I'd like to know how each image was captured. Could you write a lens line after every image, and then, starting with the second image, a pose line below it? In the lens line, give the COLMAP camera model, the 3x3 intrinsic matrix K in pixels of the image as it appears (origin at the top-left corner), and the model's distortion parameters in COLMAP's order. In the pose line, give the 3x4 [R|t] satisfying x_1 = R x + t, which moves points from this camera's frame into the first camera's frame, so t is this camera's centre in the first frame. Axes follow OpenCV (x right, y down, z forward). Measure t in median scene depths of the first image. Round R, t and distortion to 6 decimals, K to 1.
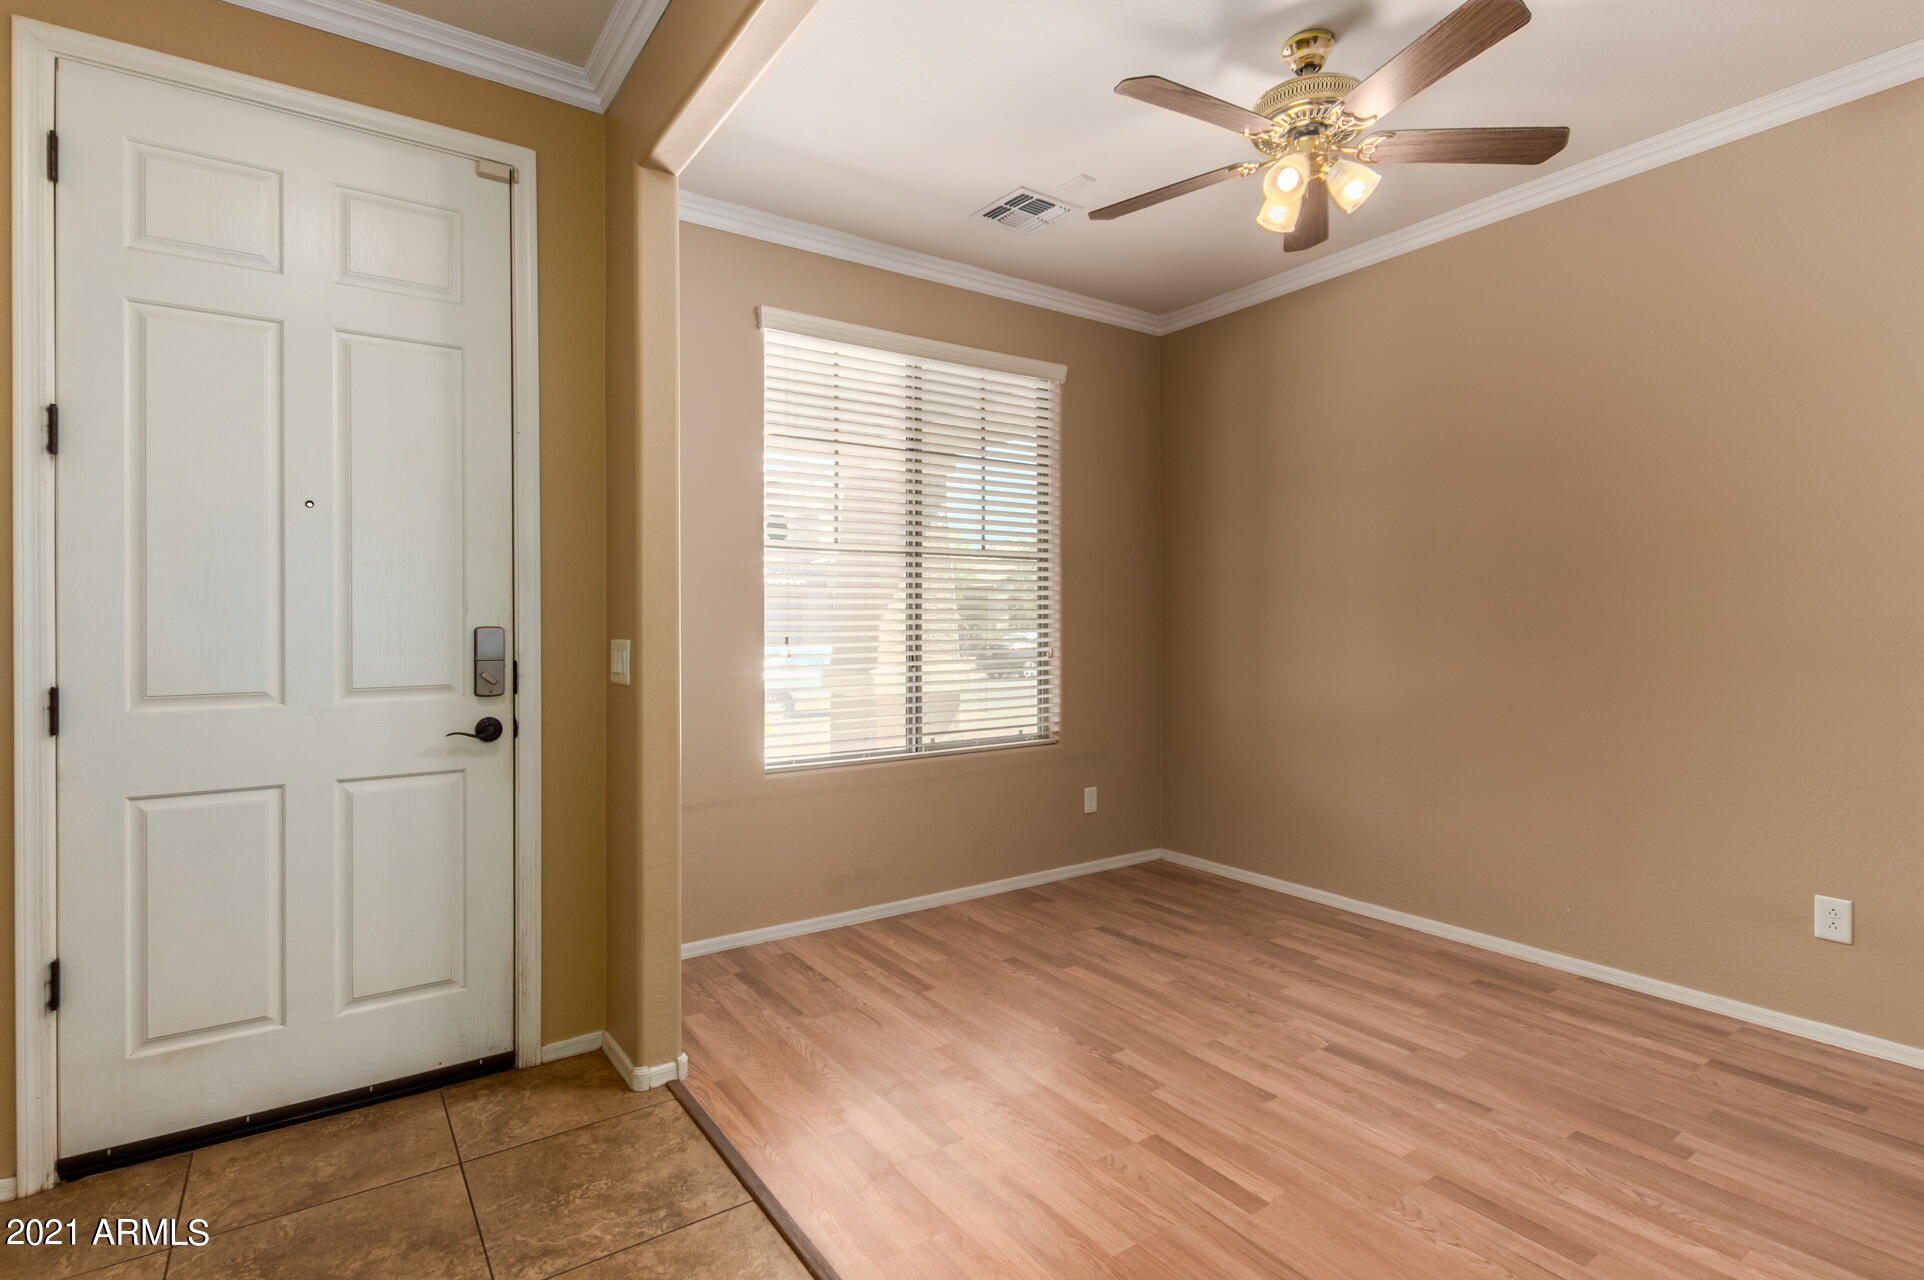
lens RADIAL K [[893.1, 0, 952.6], [0, 893.1, 638.6], [0, 0, 1]] dist [-0.000941, -0.000911]
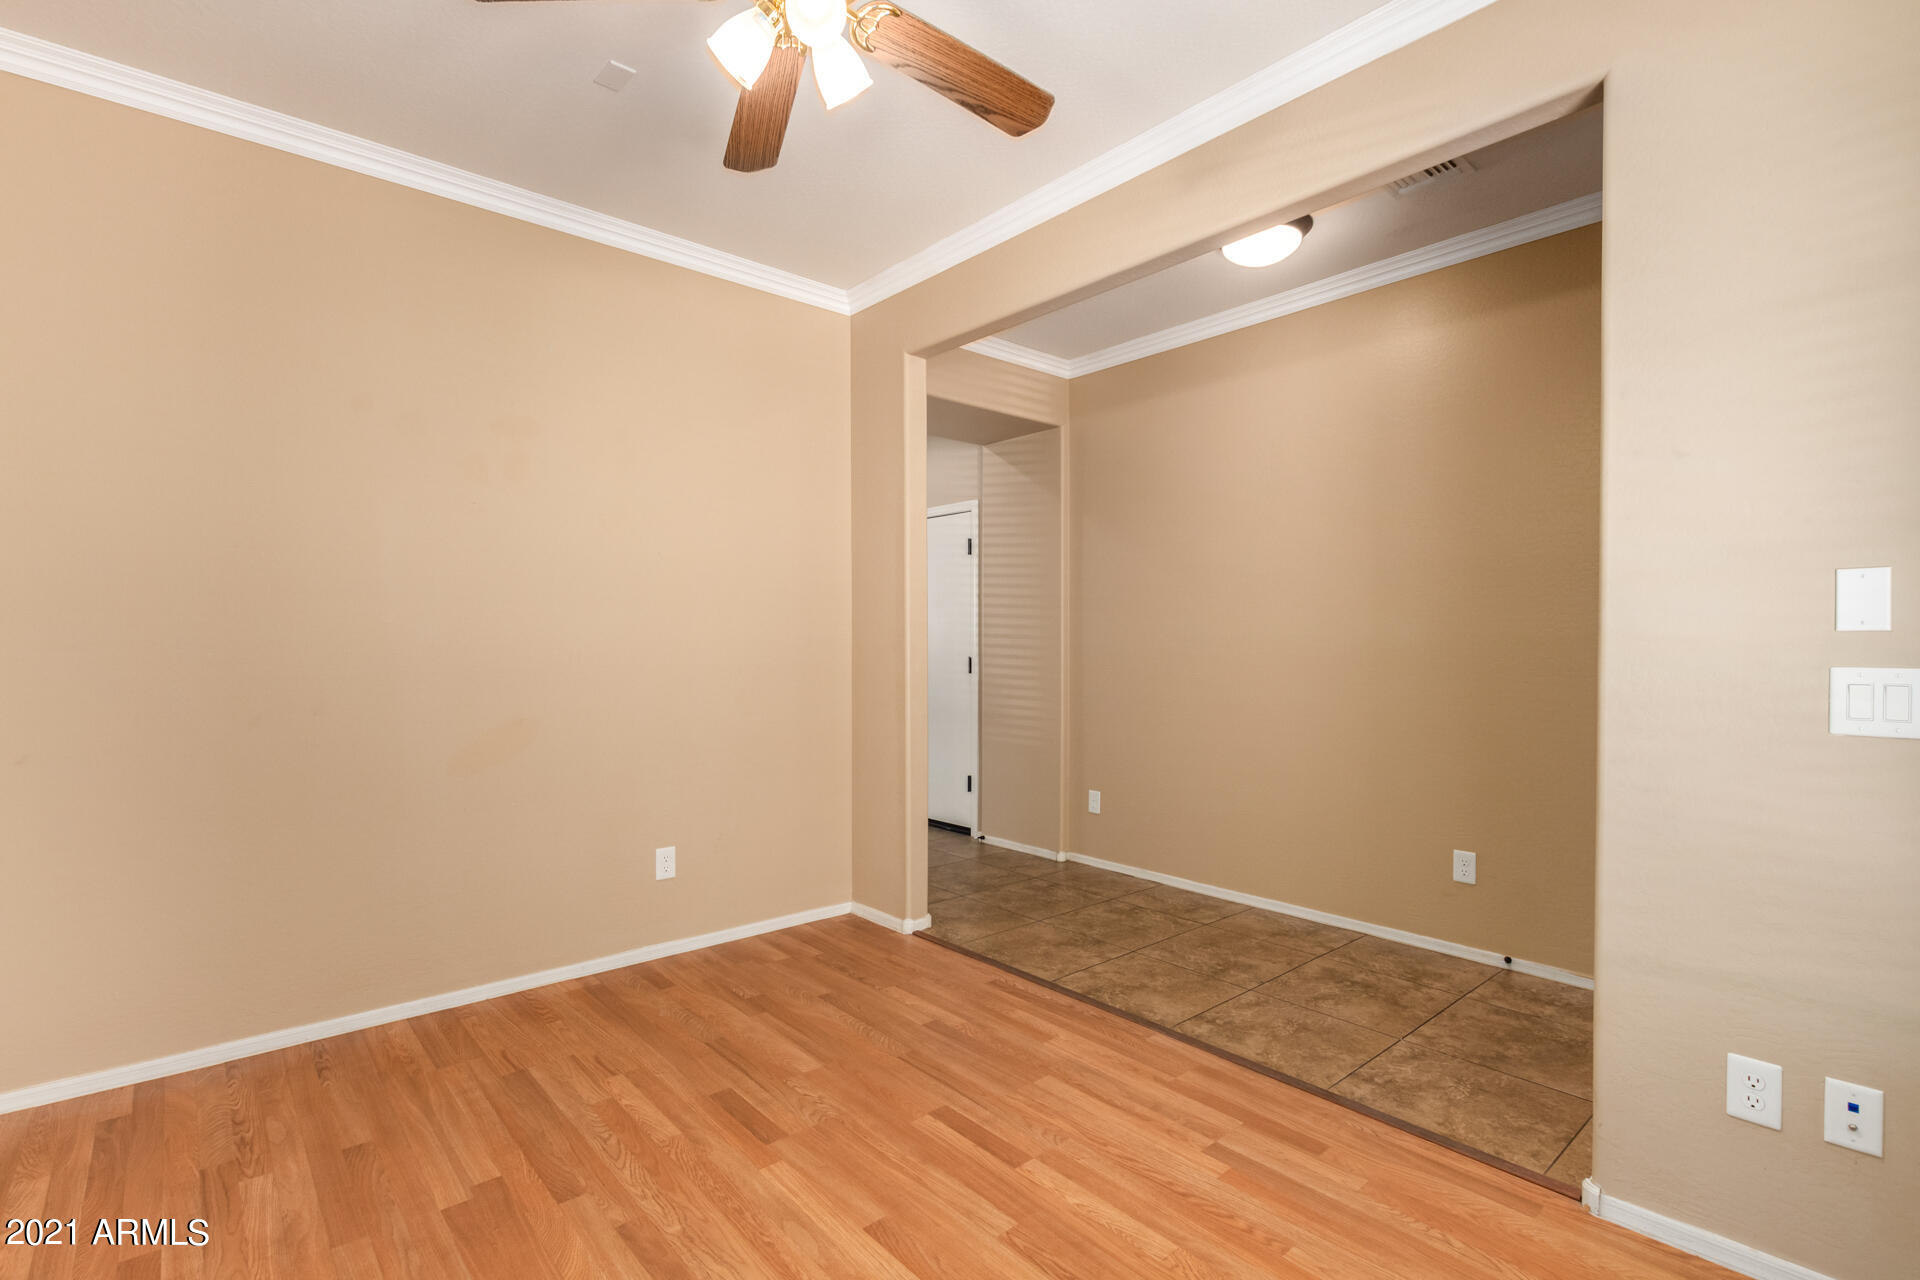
lens RADIAL K [[891.2, 0, 950.6], [0, 891.2, 638.6], [0, 0, 1]] dist [-0.000941, -0.000911]
pose [[-0.993241, 0.003930, -0.116006, 0.395079], [0.002957, 0.999959, 0.008563, -0.031615], [0.116035, 0.008162, -0.993212, 1.895248]]
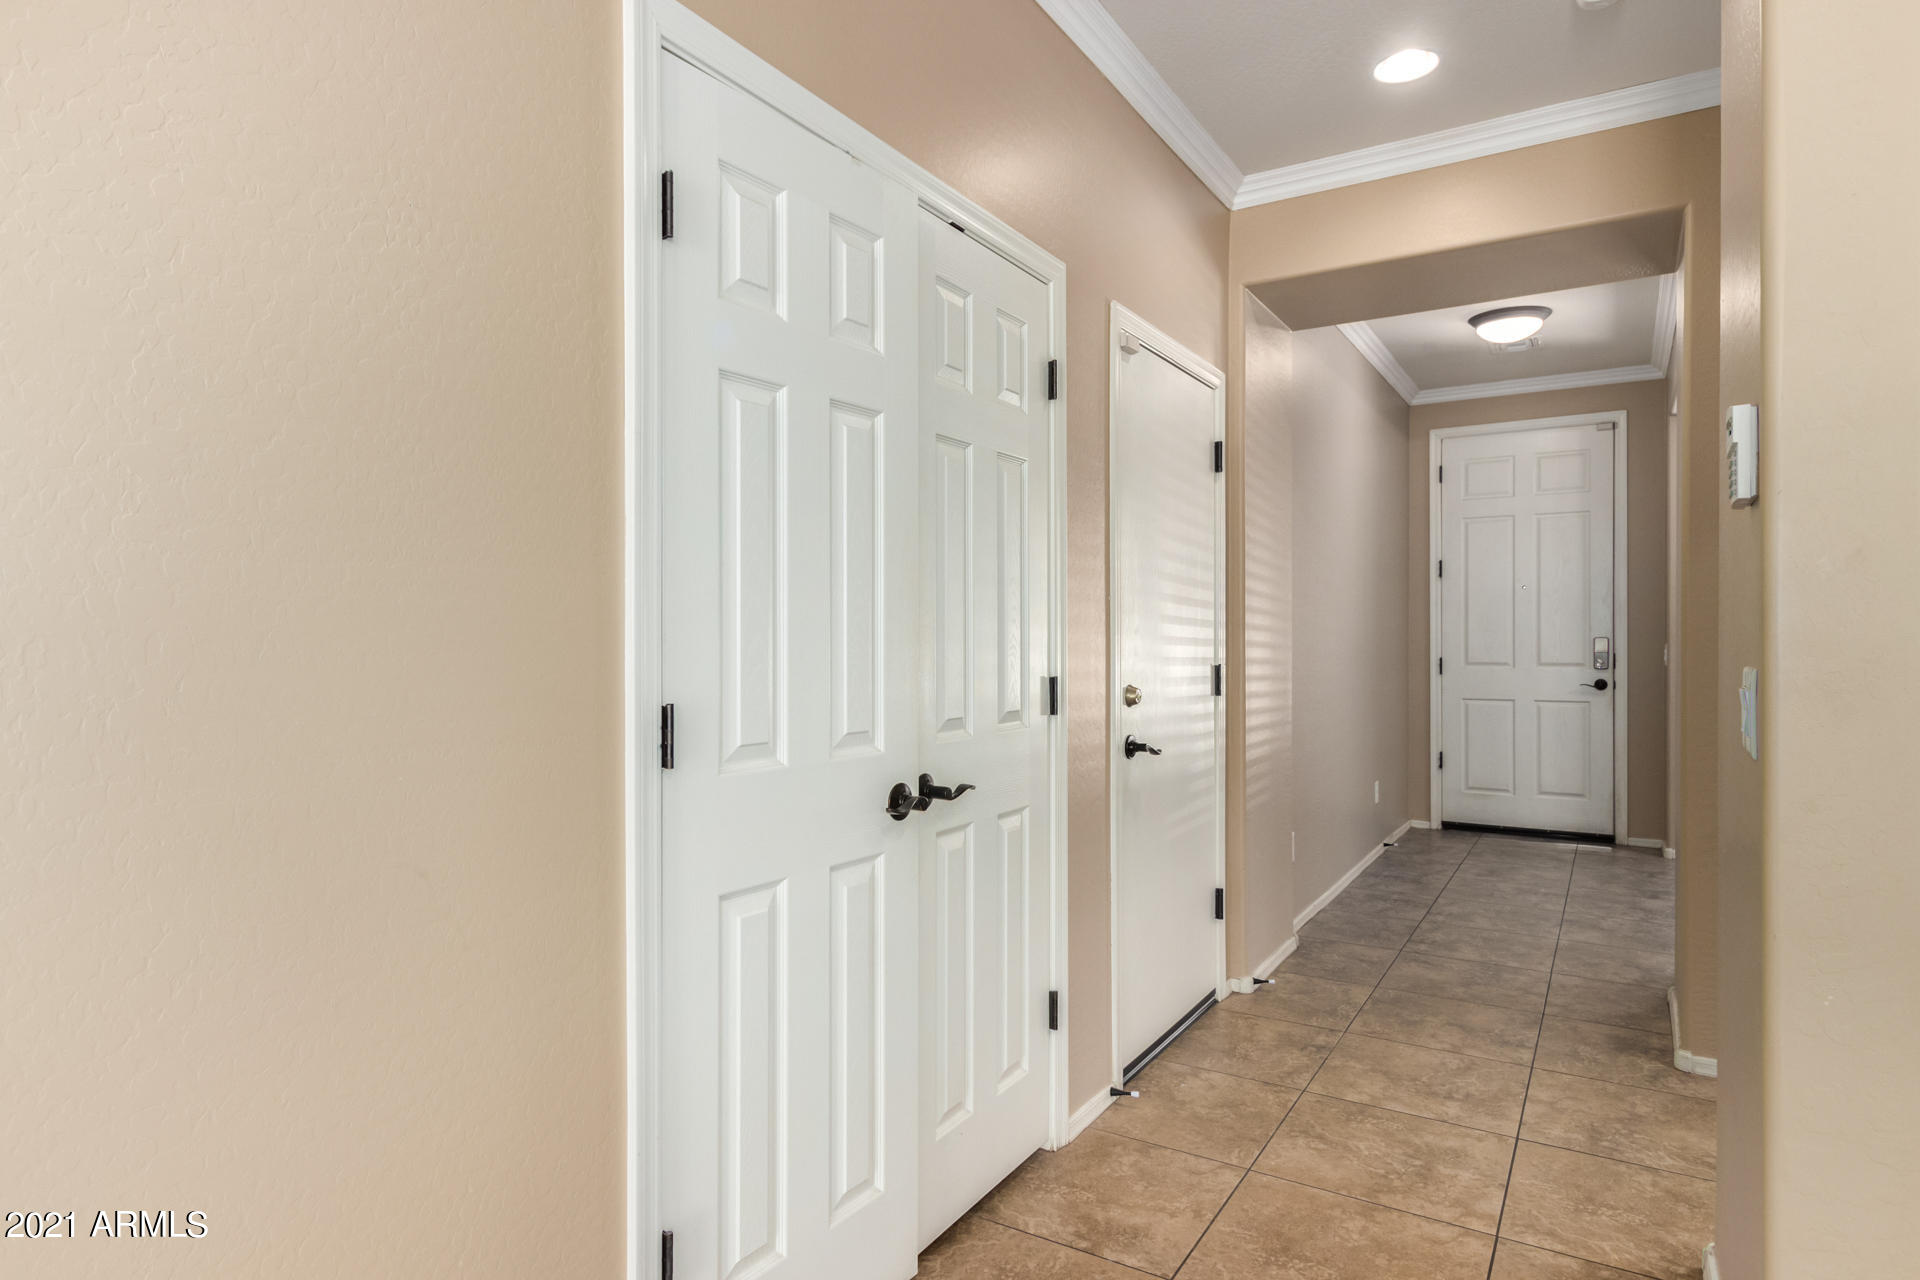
lens RADIAL K [[1073.5, 0, 955.3], [0, 1073.5, 626.8], [0, 0, 1]] dist [0.053104, 0.000177]
pose [[0.408383, -0.002732, -0.912807, 1.428044], [-0.003429, 0.999984, -0.004527, -0.023887], [0.912804, 0.004979, 0.408367, -1.715228]]
